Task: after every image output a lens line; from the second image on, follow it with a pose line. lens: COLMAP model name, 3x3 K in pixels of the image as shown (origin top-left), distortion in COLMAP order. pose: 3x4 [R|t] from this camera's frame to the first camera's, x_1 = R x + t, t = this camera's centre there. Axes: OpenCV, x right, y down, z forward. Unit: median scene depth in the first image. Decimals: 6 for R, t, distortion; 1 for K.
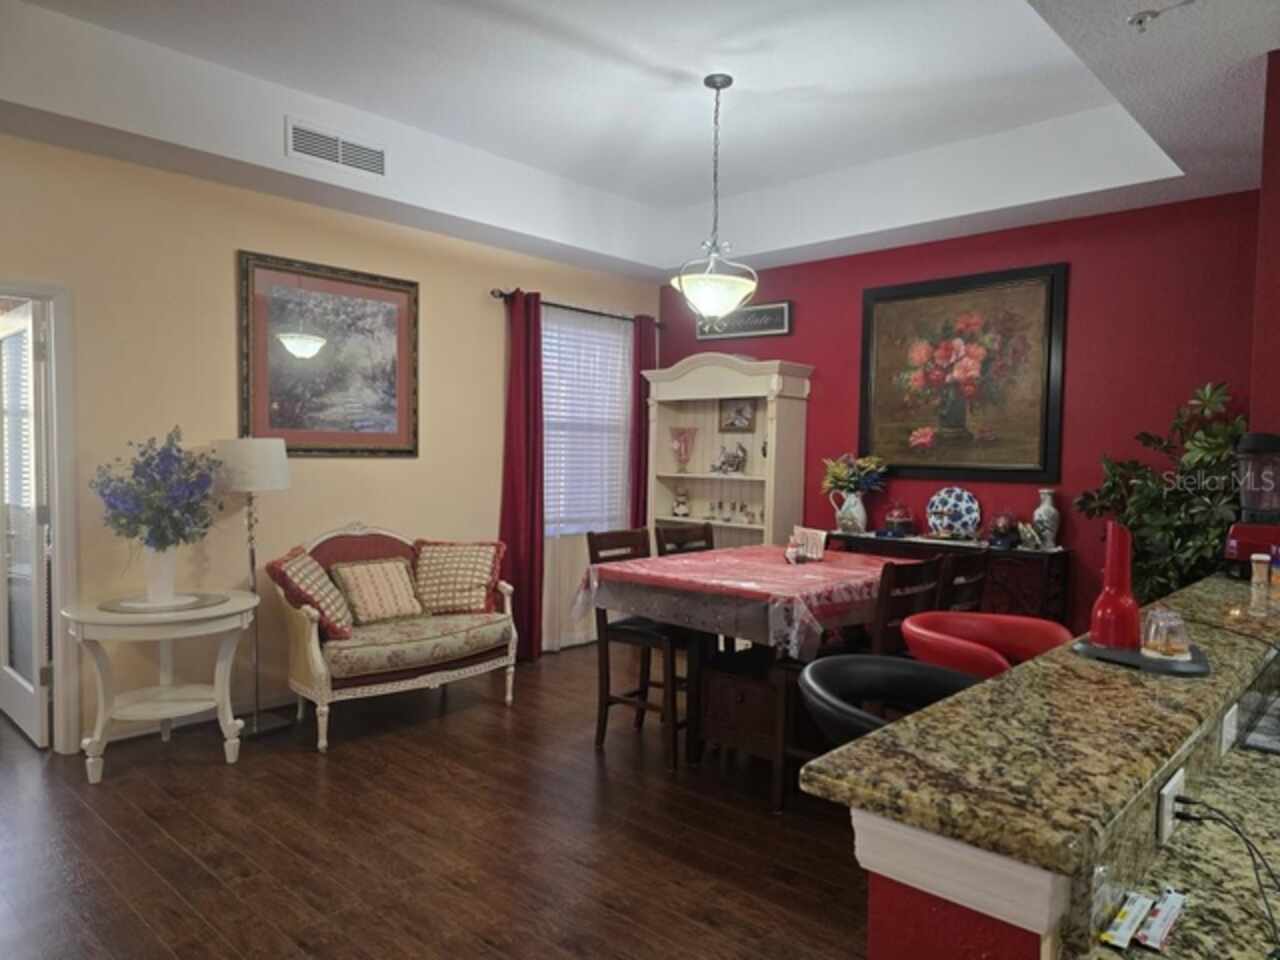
lens RADIAL K [[853.0, 0, 634.5], [0, 853.0, 487.4], [0, 0, 1]] dist [0.073208, -0.076898]
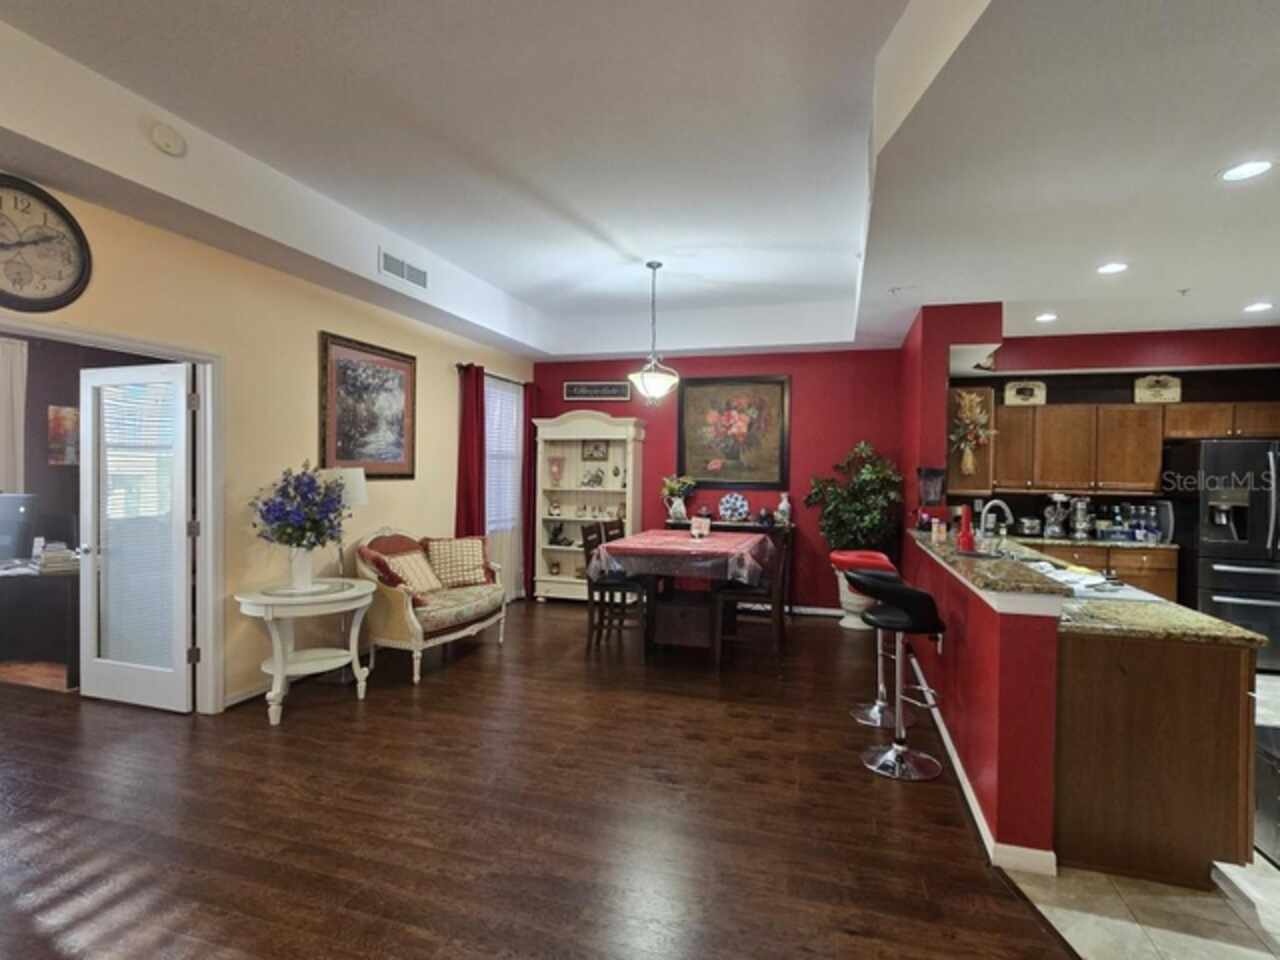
lens RADIAL K [[636.2, 0, 645.8], [0, 636.2, 476.9], [0, 0, 1]] dist [0.001130, -0.004449]
pose [[0.897434, -0.008283, 0.441070, -0.403468], [0.021032, 0.999490, -0.024023, -0.006505], [-0.440646, 0.030836, 0.897151, -0.115473]]
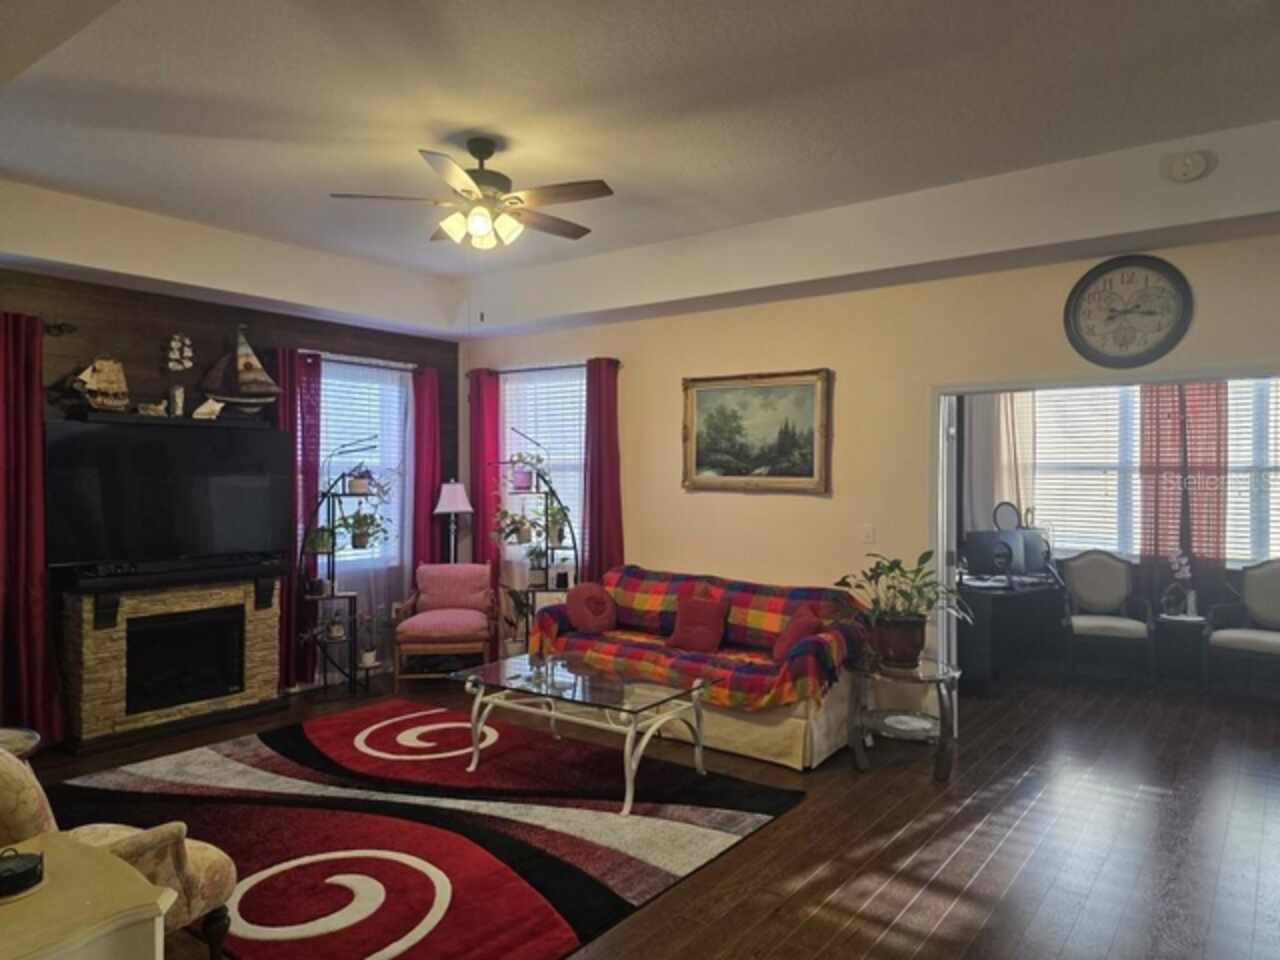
lens RADIAL K [[853.0, 0, 641.8], [0, 853.0, 476.8], [0, 0, 1]] dist [0.073208, -0.076898]
pose [[0.108271, -0.011854, -0.994051, 0.204308], [-0.046528, 0.998773, -0.016978, -0.028986], [0.993032, 0.048090, 0.107587, 0.044999]]
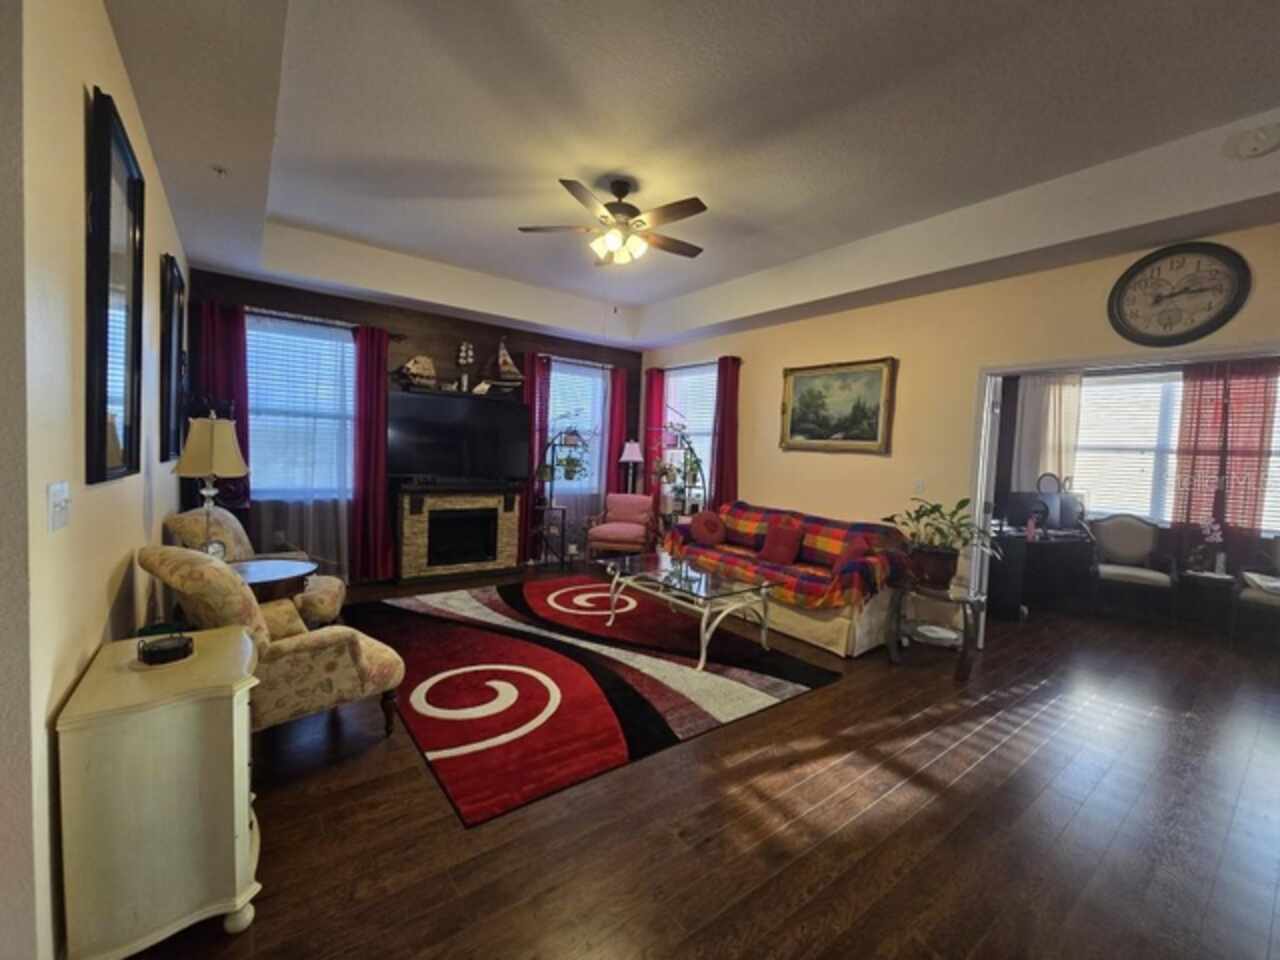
lens RADIAL K [[523.0, 0, 647.3], [0, 523.0, 477.4], [0, 0, 1]] dist [-0.001973, -0.000496]
pose [[-0.164245, 0.025880, -0.986080, 0.067414], [-0.090198, 0.995074, 0.041139, 0.003644], [0.982287, 0.095699, -0.161102, 0.152741]]
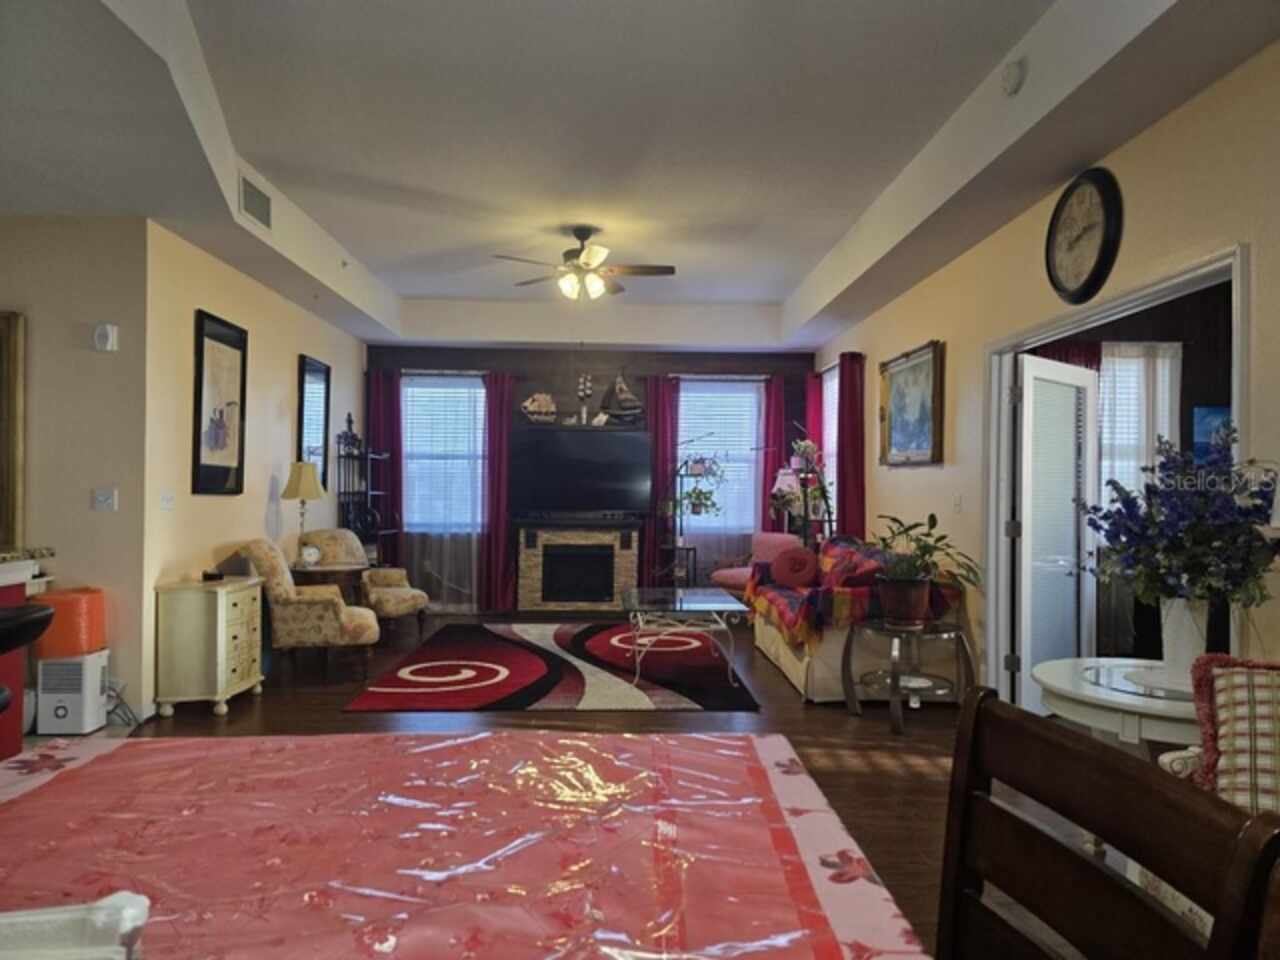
lens RADIAL K [[853.0, 0, 651.2], [0, 853.0, 481.2], [0, 0, 1]] dist [0.073208, -0.076898]
pose [[-0.703257, -0.027654, -0.710398, 0.183813], [-0.051710, 0.998586, 0.012318, -0.009037], [0.709053, 0.045398, -0.703693, 0.944769]]
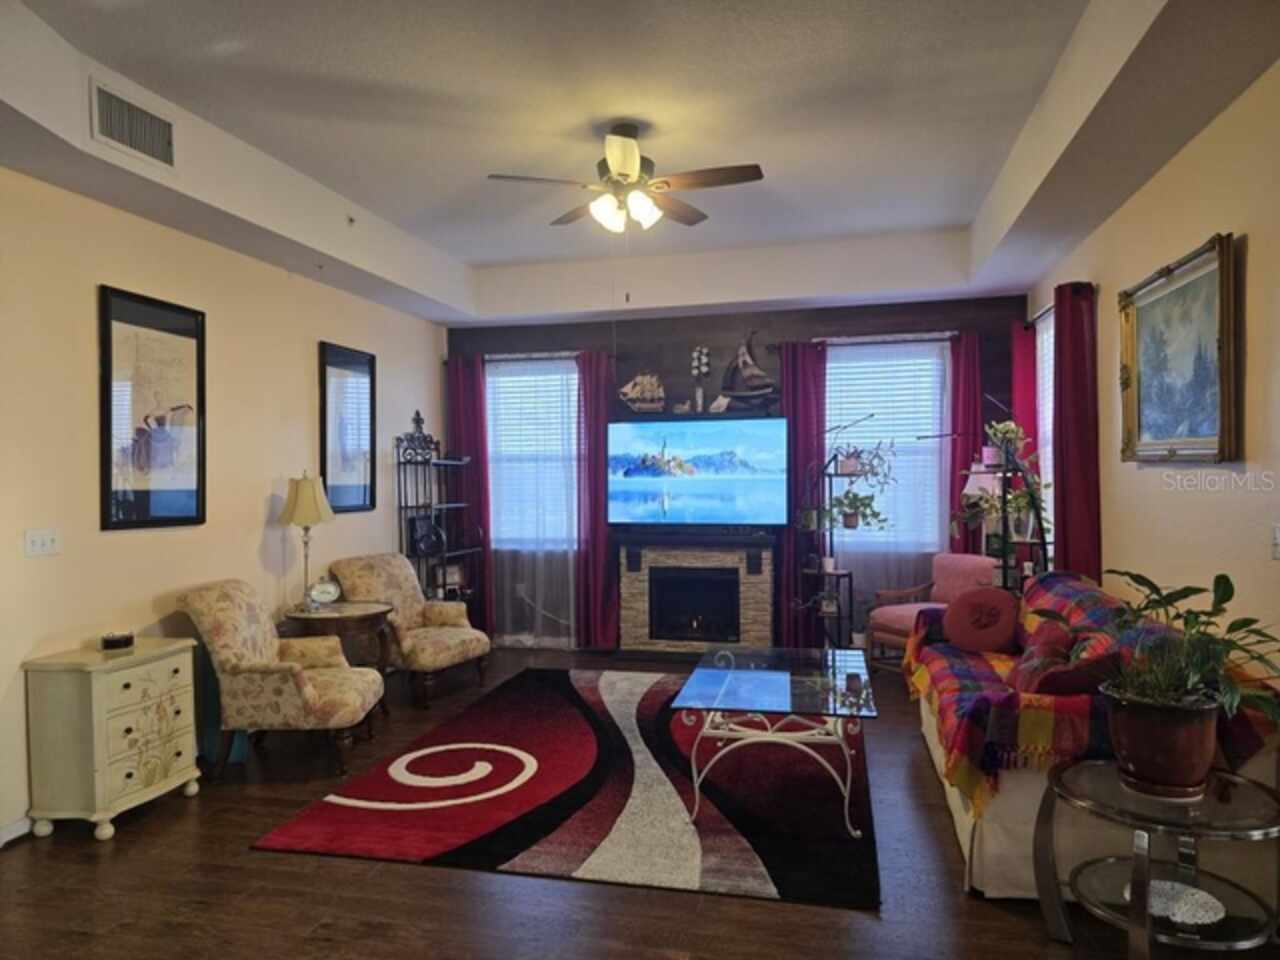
lens RADIAL K [[853.0, 0, 640.0], [0, 853.0, 485.7], [0, 0, 1]] dist [0.073208, -0.076898]
pose [[-0.868025, 0.004792, -0.496497, -0.216868], [-0.021201, 0.998684, 0.046704, -0.041854], [0.496067, 0.051067, -0.866781, 0.739468]]
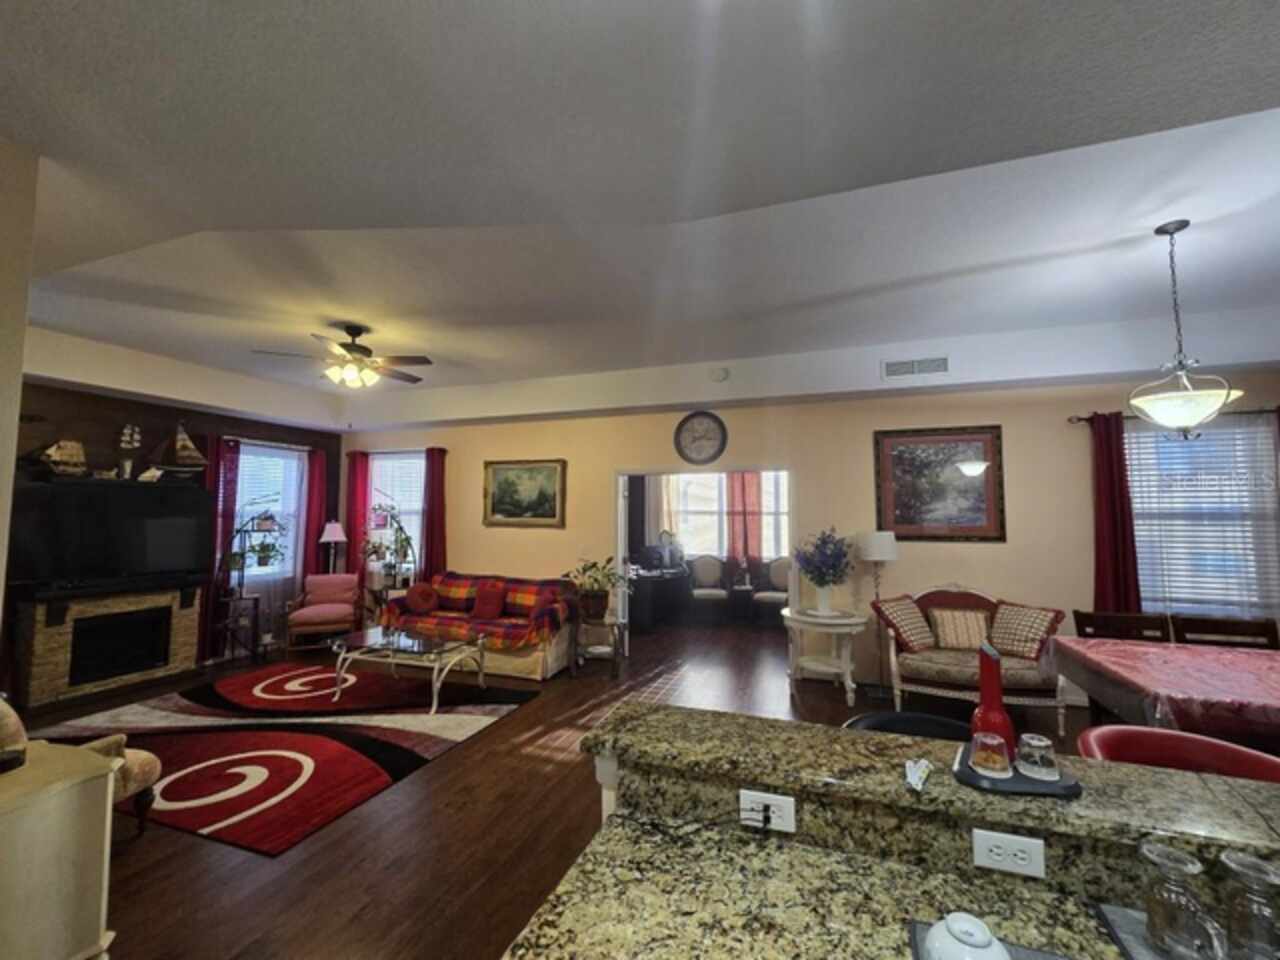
lens RADIAL K [[523.0, 0, 645.0], [0, 523.0, 477.2], [0, 0, 1]] dist [-0.001973, -0.000496]
pose [[0.400159, -0.080709, -0.912885, 0.347060], [-0.035459, 0.994005, -0.103425, -0.033982], [0.915760, 0.073757, 0.394898, 0.085137]]
